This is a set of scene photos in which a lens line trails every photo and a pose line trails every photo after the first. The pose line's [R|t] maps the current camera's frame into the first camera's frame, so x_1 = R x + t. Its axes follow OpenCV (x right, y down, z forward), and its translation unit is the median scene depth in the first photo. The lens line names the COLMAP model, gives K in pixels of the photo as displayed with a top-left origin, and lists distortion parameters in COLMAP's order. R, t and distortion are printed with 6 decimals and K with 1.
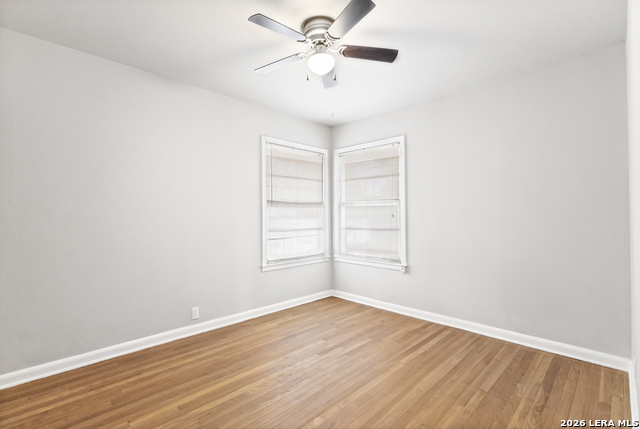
lens RADIAL K [[301.1, 0, 319.0], [0, 301.1, 213.7], [0, 0, 1]] dist [0.005606, 0.000836]
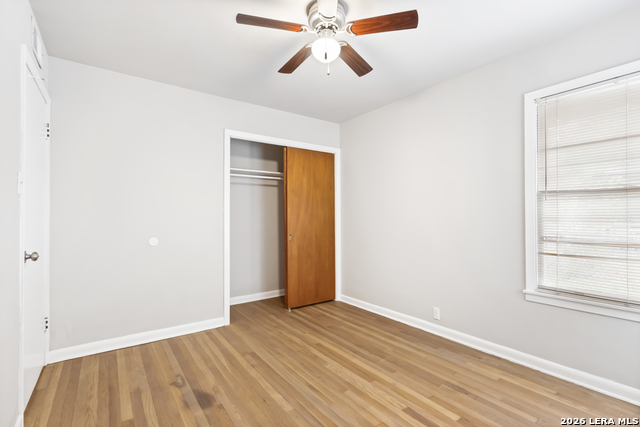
lens RADIAL K [[301.1, 0, 319.0], [0, 301.1, 215.4], [0, 0, 1]] dist [0.005606, 0.000836]
pose [[-0.155992, 0.002386, -0.987755, 0.654673], [0.011398, 0.999935, 0.000615, 0.000552], [0.987693, -0.011162, -0.156009, 0.799616]]
